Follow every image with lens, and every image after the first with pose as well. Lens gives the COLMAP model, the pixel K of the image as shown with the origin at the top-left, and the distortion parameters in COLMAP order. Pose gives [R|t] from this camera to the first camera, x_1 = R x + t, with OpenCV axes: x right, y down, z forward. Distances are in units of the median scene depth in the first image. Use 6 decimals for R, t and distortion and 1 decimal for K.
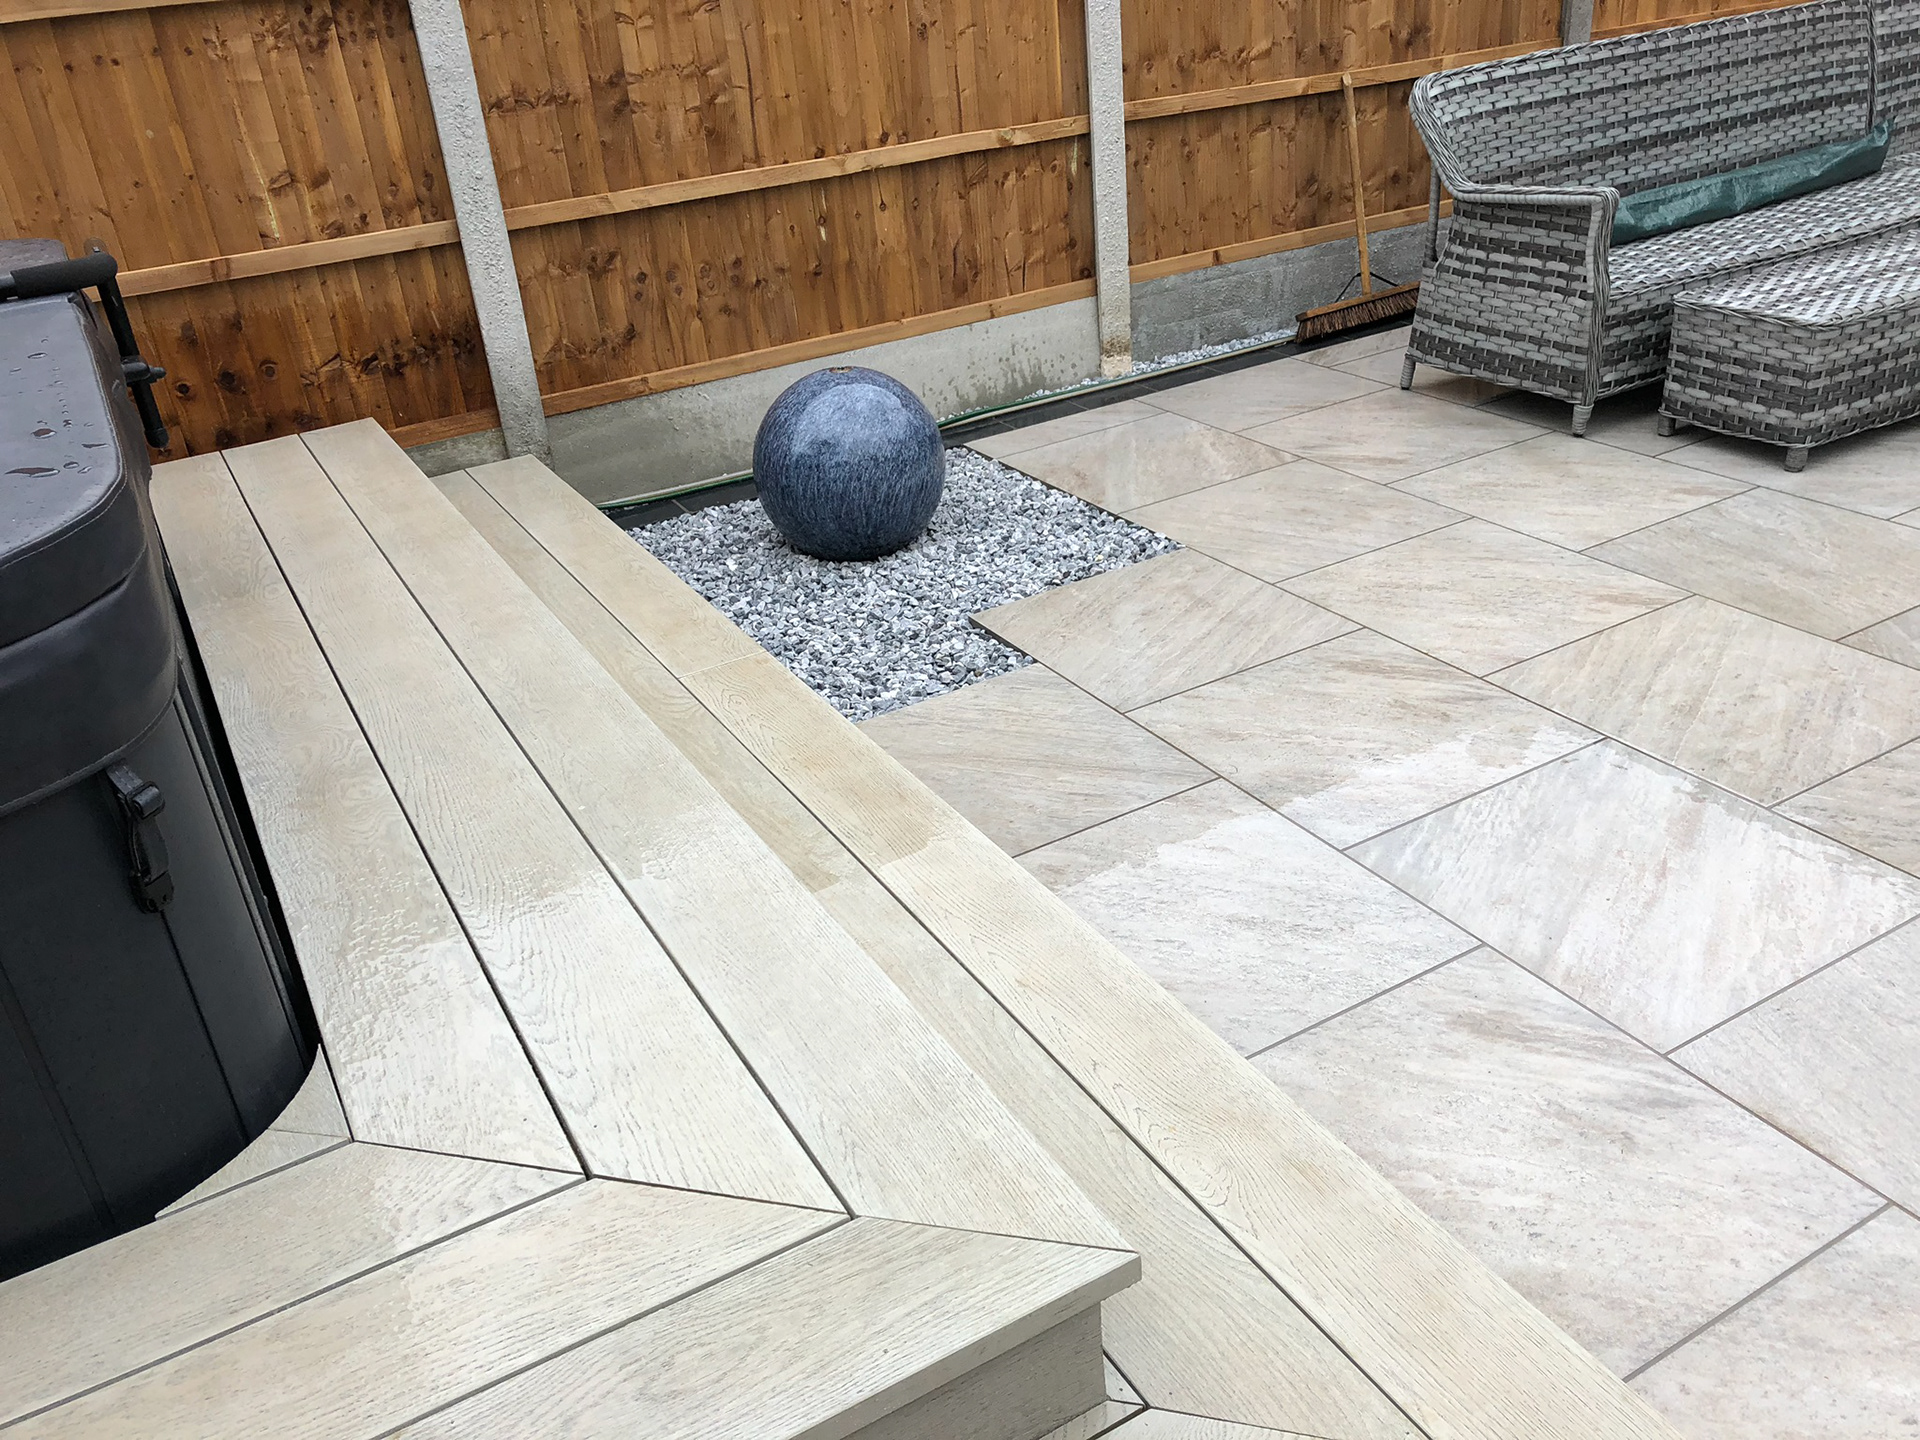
lens RADIAL K [[1574.3, 0, 966.4], [0, 1574.3, 696.1], [0, 0, 1]] dist [0.017137, 0.003743]
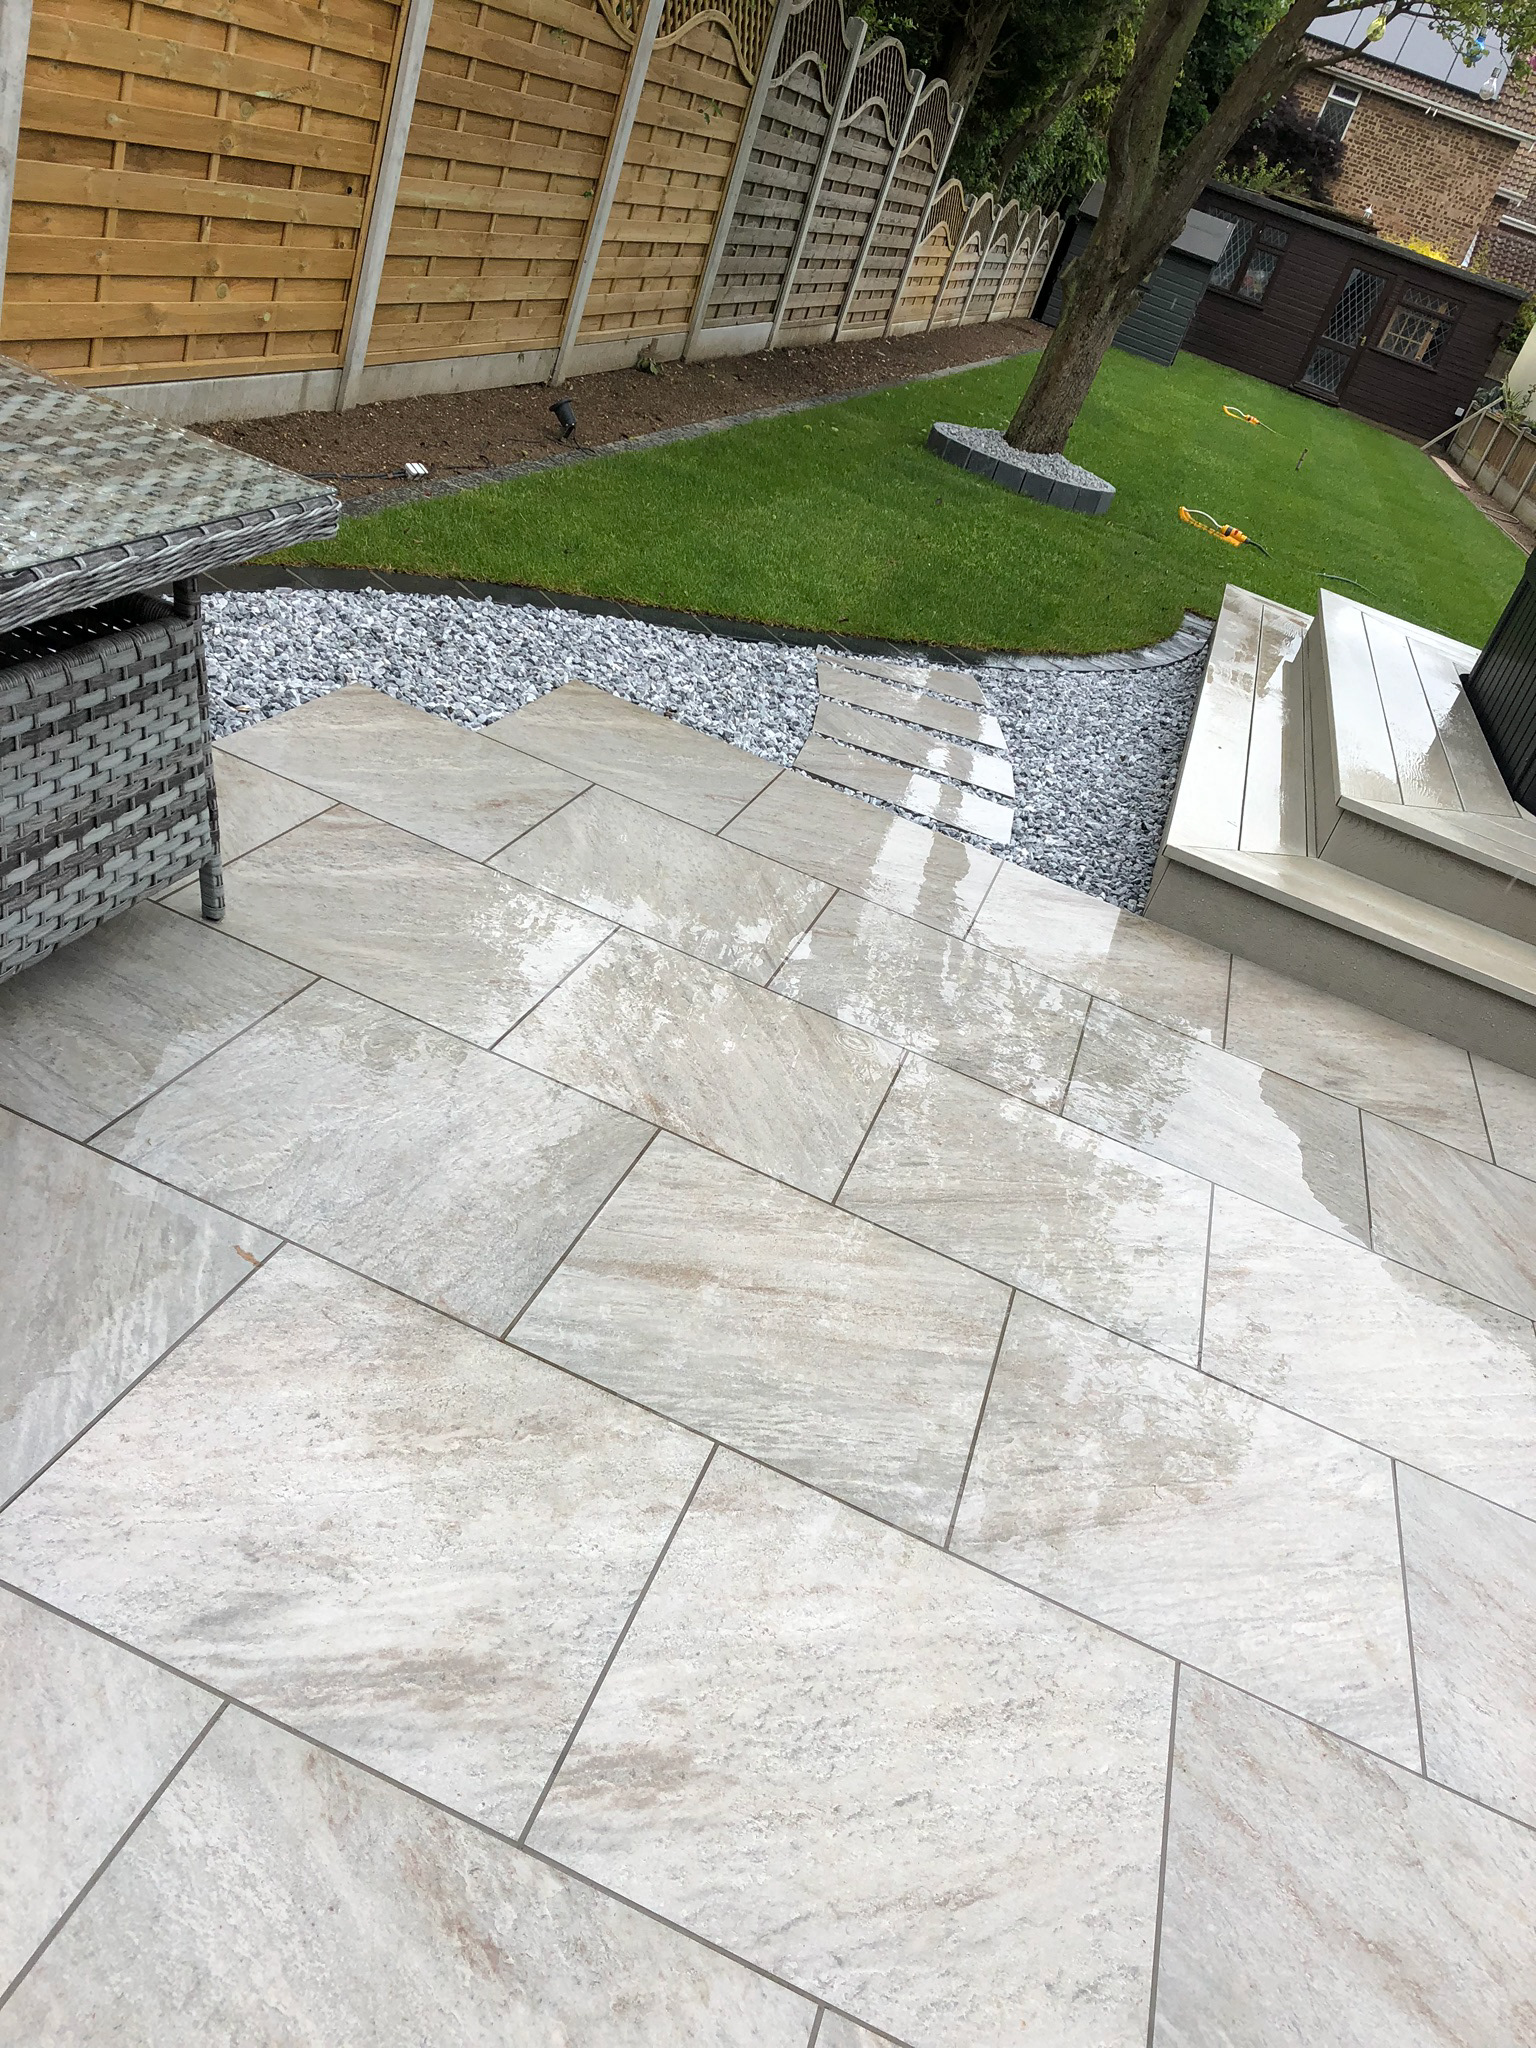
lens RADIAL K [[1661.9, 0, 761.2], [0, 1661.9, 1006.0], [0, 0, 1]] dist [0.025823, -0.015802]
pose [[-0.714467, 0.207165, -0.668296, 0.978913], [-0.514421, 0.491882, 0.702440, -0.351877], [0.474244, 0.845656, -0.244864, 0.499902]]
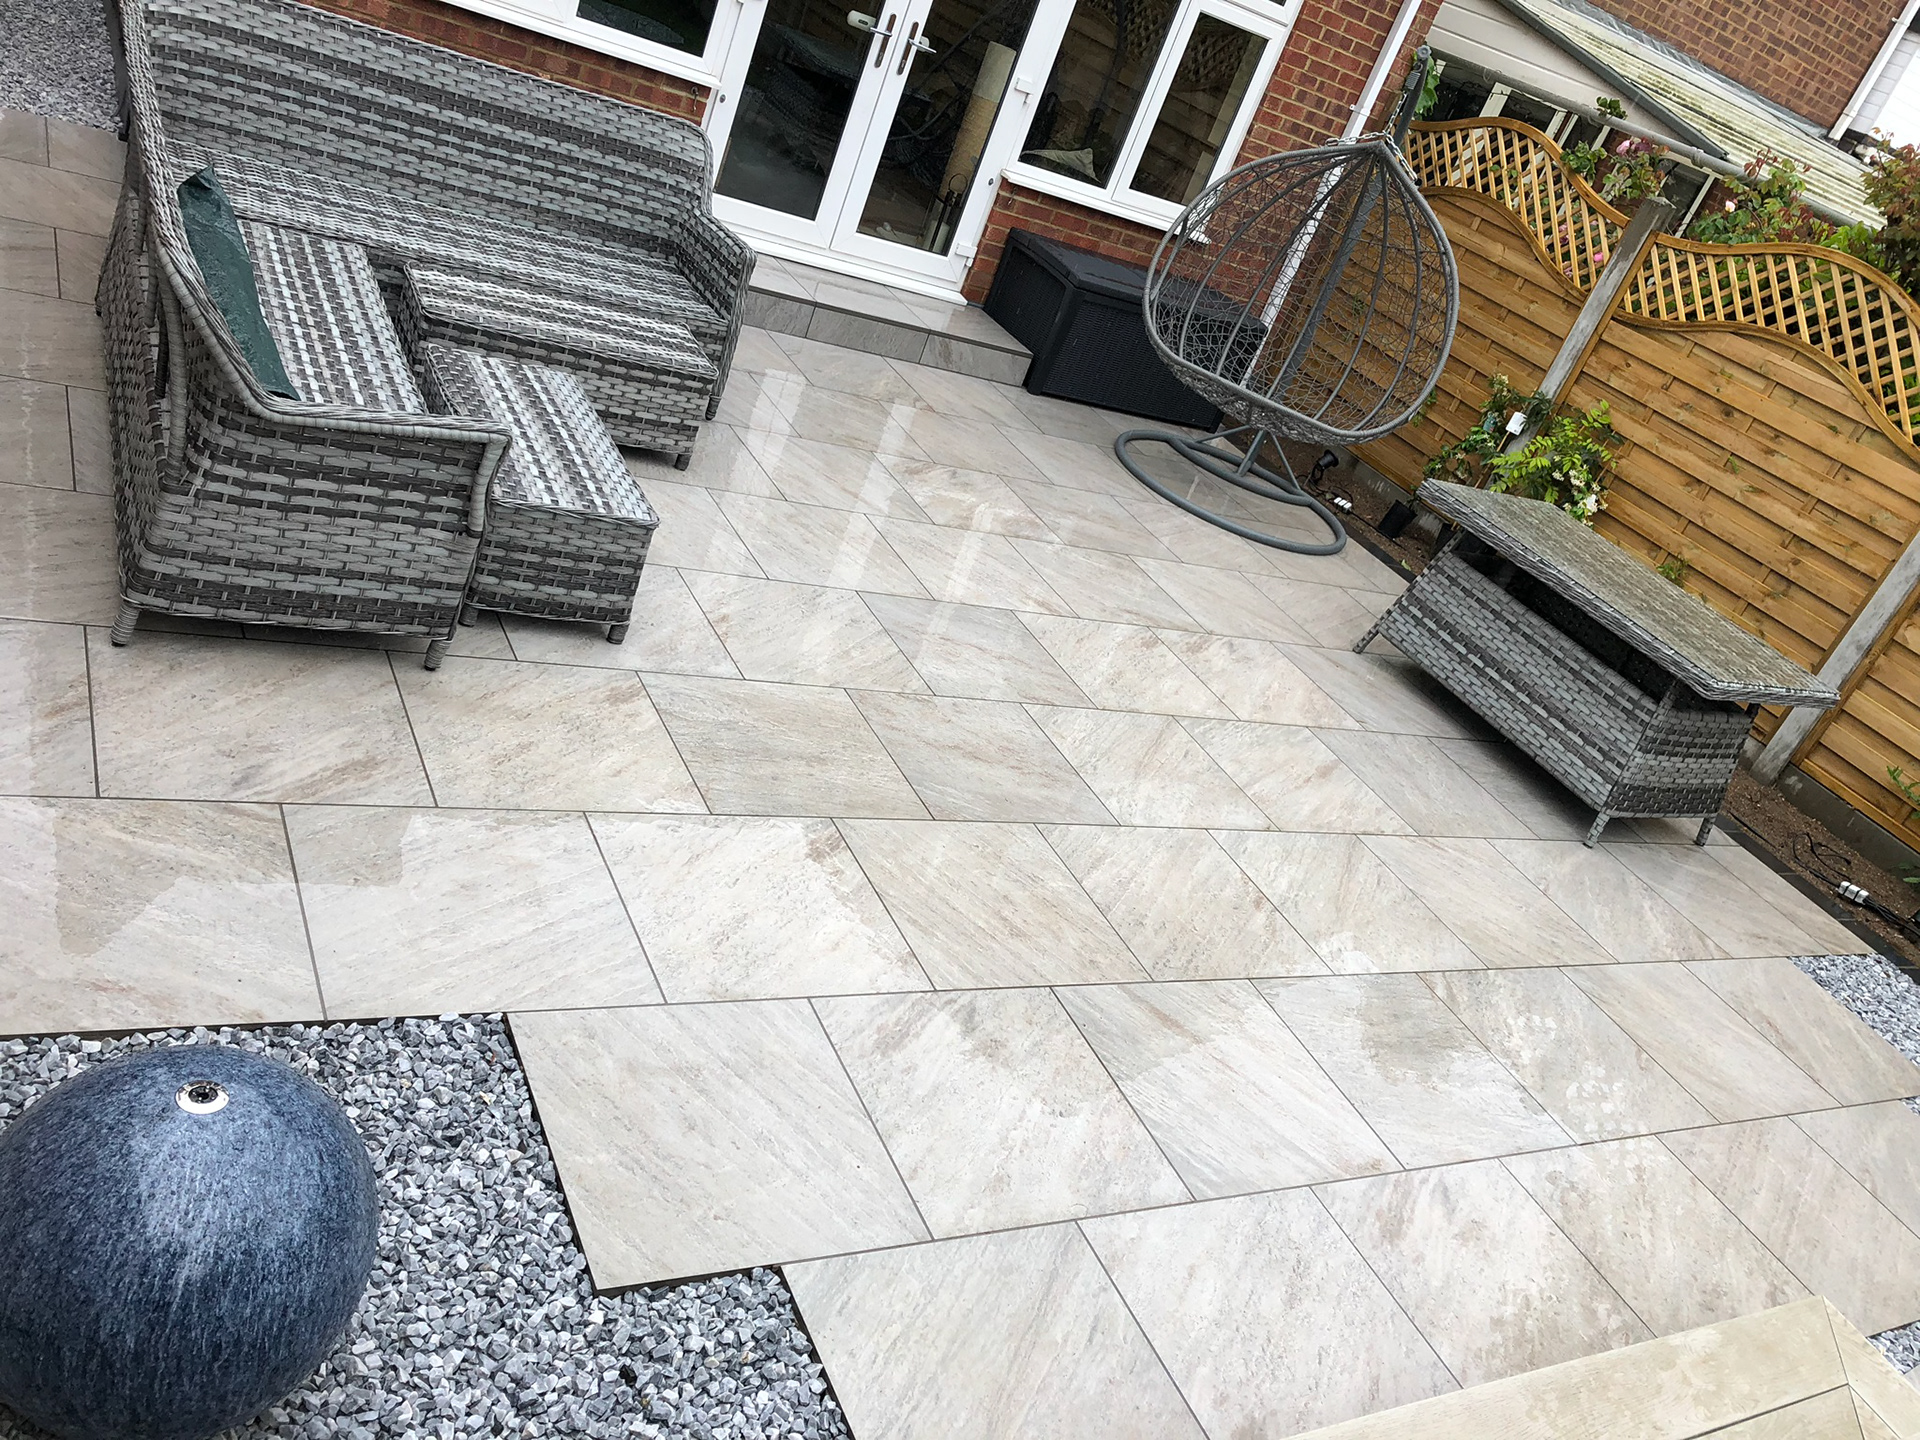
lens RADIAL K [[1561.6, 0, 973.2], [0, 1561.6, 711.0], [0, 0, 1]] dist [0.006385, 0.018579]
pose [[-0.005411, -0.378250, 0.925688, -0.435663], [0.099520, 0.920902, 0.376876, -0.427695], [-0.995021, 0.094164, 0.032661, 0.650962]]
